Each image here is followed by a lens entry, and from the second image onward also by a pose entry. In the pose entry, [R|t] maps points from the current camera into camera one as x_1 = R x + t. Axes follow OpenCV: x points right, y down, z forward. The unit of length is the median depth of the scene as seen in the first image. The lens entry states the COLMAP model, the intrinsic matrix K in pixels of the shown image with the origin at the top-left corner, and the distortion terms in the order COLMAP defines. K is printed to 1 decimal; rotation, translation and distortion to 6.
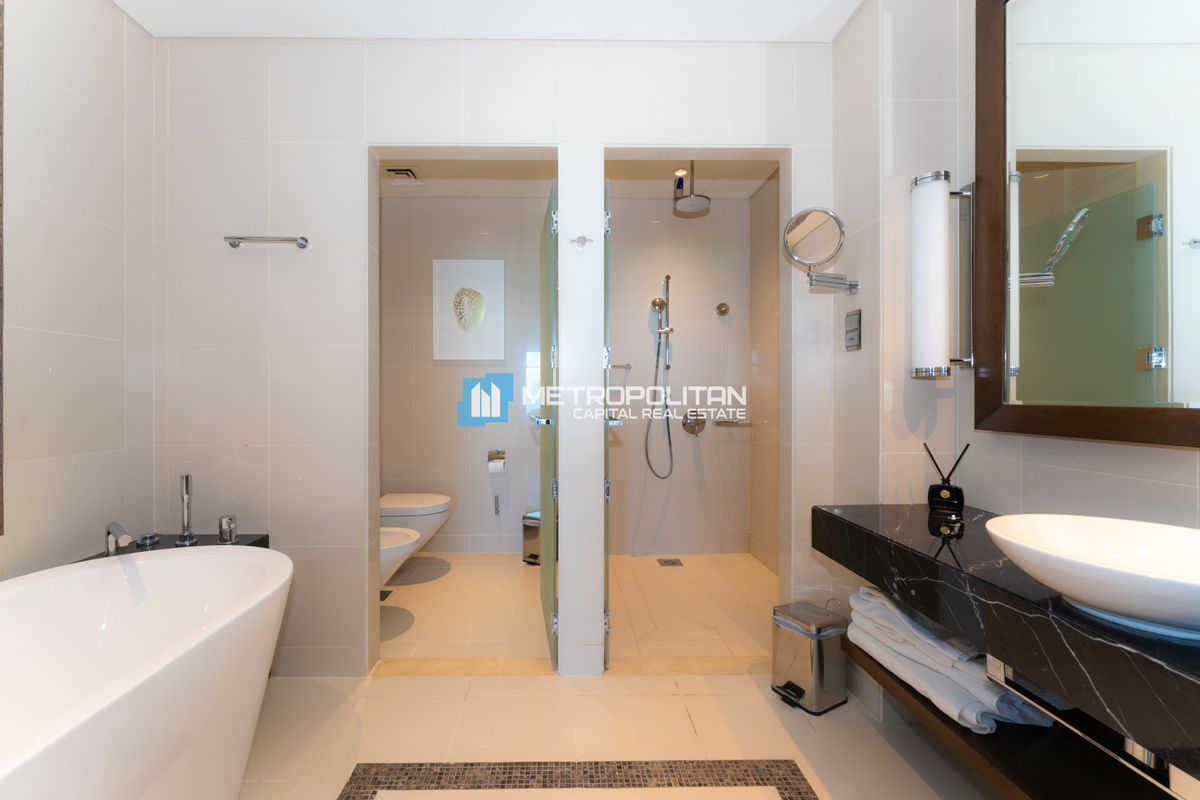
lens RADIAL K [[502.0, 0, 562.2], [0, 502.0, 394.6], [0, 0, 1]] dist [0.000357, -0.000002]
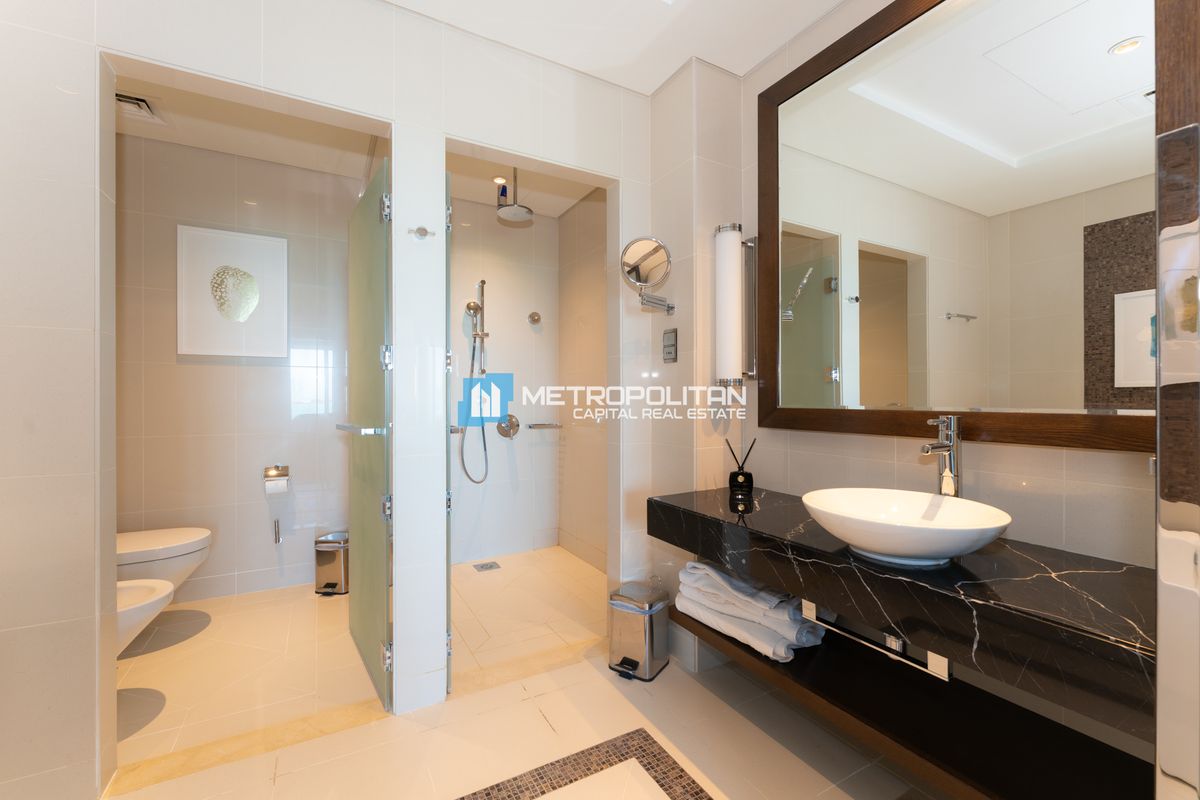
lens RADIAL K [[490.1, 0, 585.6], [0, 490.1, 395.3], [0, 0, 1]] dist [0.000500, 0.000120]
pose [[0.879221, 0.002382, 0.476409, -0.145346], [-0.000273, 0.999990, -0.004496, -0.005881], [-0.476415, 0.003823, 0.879212, 0.083075]]
